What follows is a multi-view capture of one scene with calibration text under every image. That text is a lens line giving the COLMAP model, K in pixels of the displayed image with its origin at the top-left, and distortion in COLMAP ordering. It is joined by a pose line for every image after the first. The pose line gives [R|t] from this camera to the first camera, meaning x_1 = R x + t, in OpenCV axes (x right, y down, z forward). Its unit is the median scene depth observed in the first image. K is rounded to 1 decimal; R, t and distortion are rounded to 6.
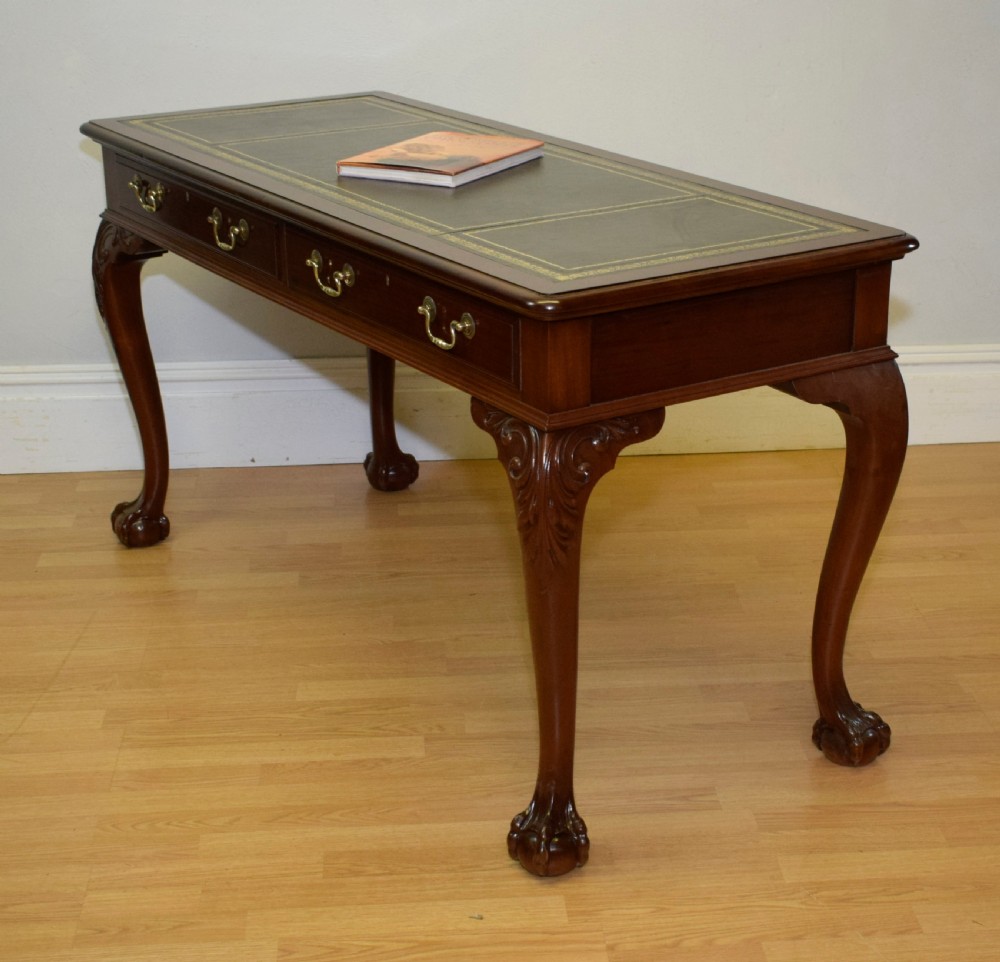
lens RADIAL K [[1918.2, 0, 576.5], [0, 1918.2, 534.1], [0, 0, 1]] dist [-0.021274, 0.000000]
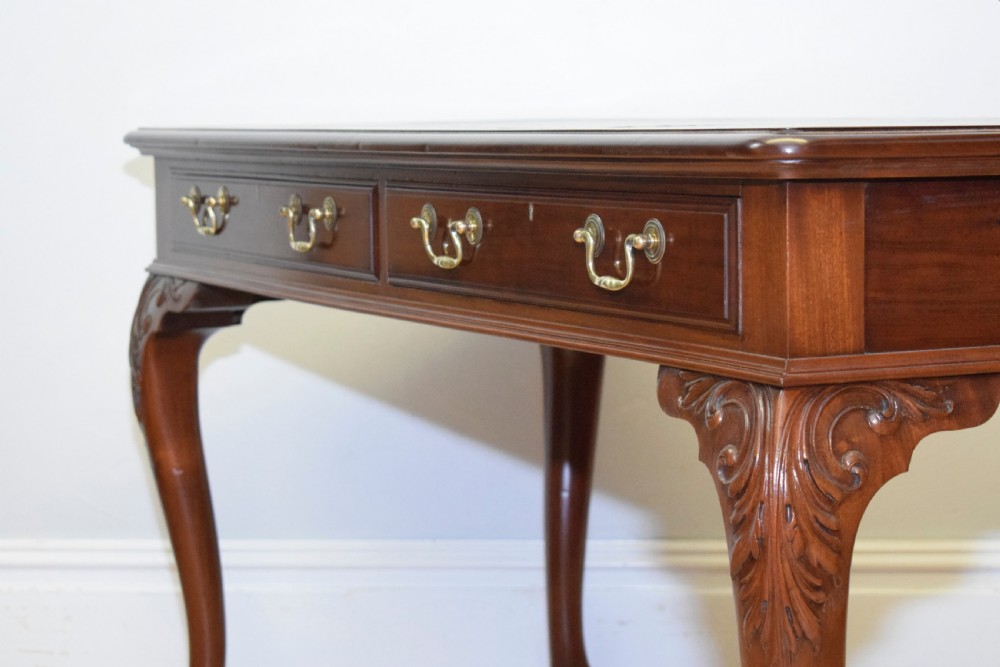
lens RADIAL K [[2454.0, 0, 548.4], [0, 2454.0, 333.4], [0, 0, 1]] dist [-0.022681, 0.000000]
pose [[0.989664, -0.000591, -0.143404, 0.015875], [-0.040580, 0.957966, -0.283996, 0.114197], [0.137544, 0.286880, 0.948041, 0.265846]]
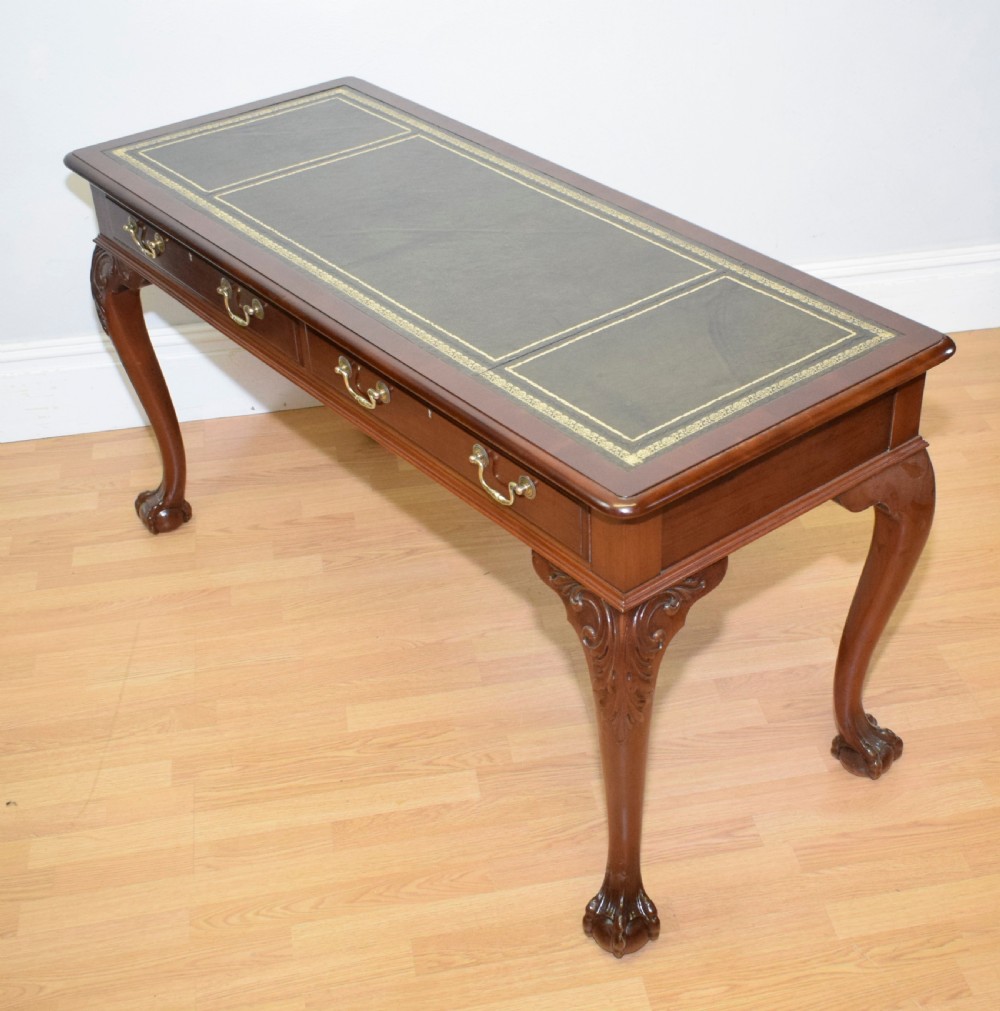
lens RADIAL K [[1500.8, 0, 585.2], [0, 1500.8, 516.0], [0, 0, 1]] dist [-0.019881, 0.000000]
pose [[0.994077, -0.073826, 0.079760, -0.079084], [0.053871, 0.972087, 0.228353, -0.237435], [-0.094392, -0.222704, 0.970306, 0.214659]]
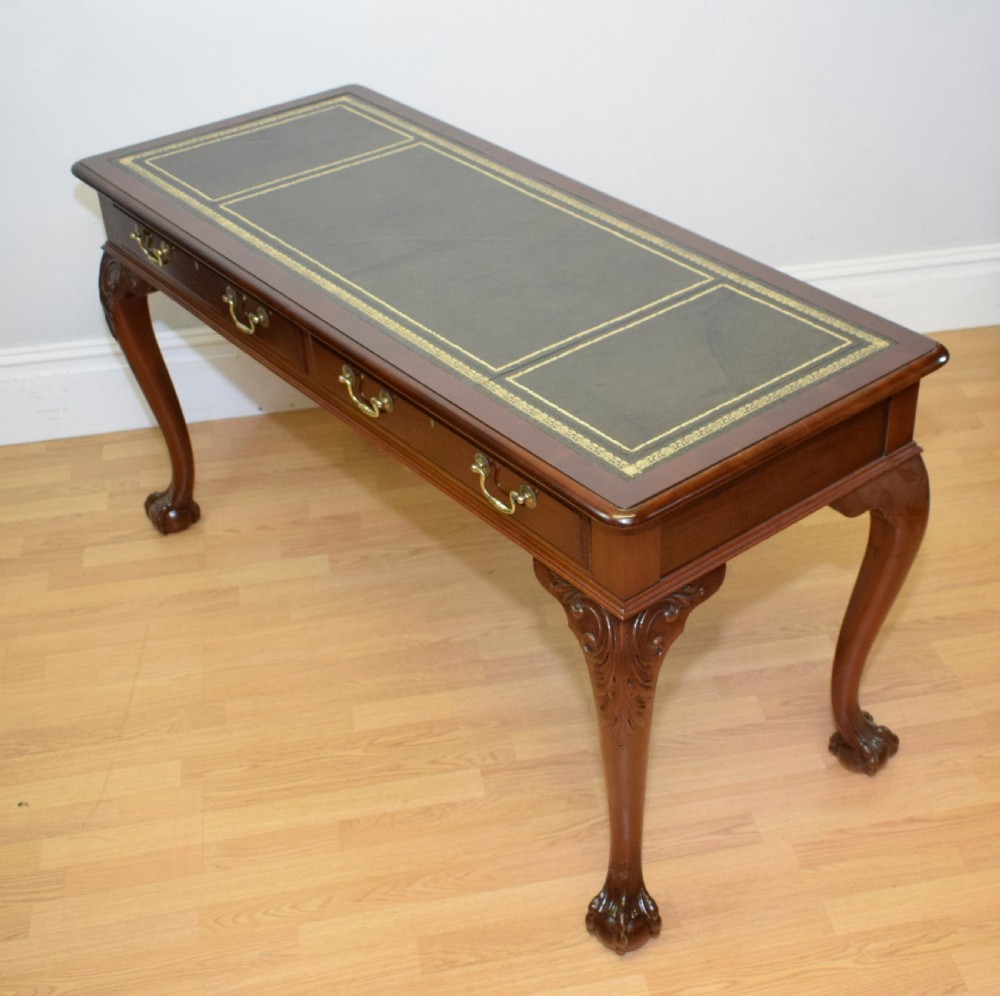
lens RADIAL K [[1462.5, 0, 601.6], [0, 1462.5, 506.7], [0, 0, 1]] dist [-0.022245, 0.000000]
pose [[0.993069, -0.078617, 0.087369, -0.075557], [0.056279, 0.970667, 0.233749, -0.246950], [-0.103182, -0.227212, 0.968364, 0.224281]]
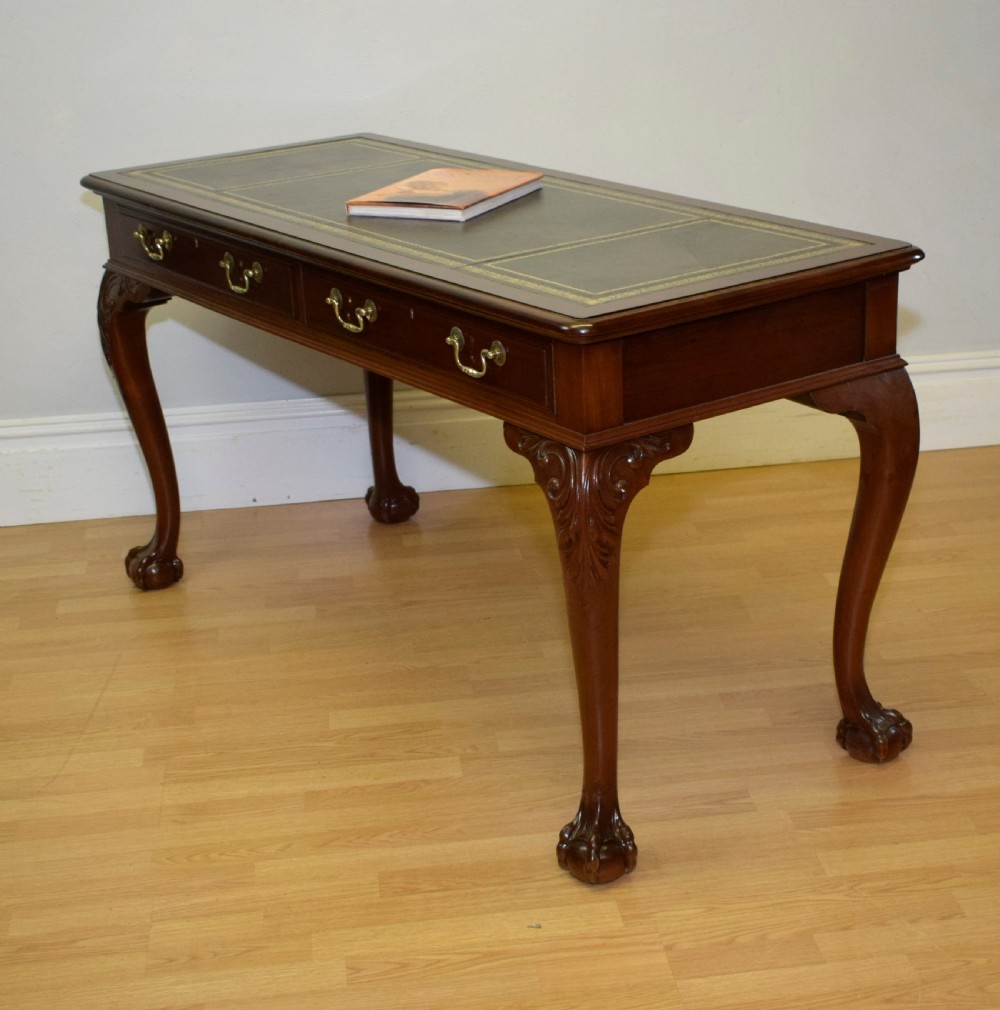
lens RADIAL K [[1882.7, 0, 566.4], [0, 1882.7, 572.9], [0, 0, 1]] dist [-0.021027, 0.000000]
pose [[0.998334, -0.050612, 0.027719, -0.047682], [0.050492, 0.998712, 0.005003, 0.005163], [-0.027937, -0.003595, 0.999603, -0.010425]]
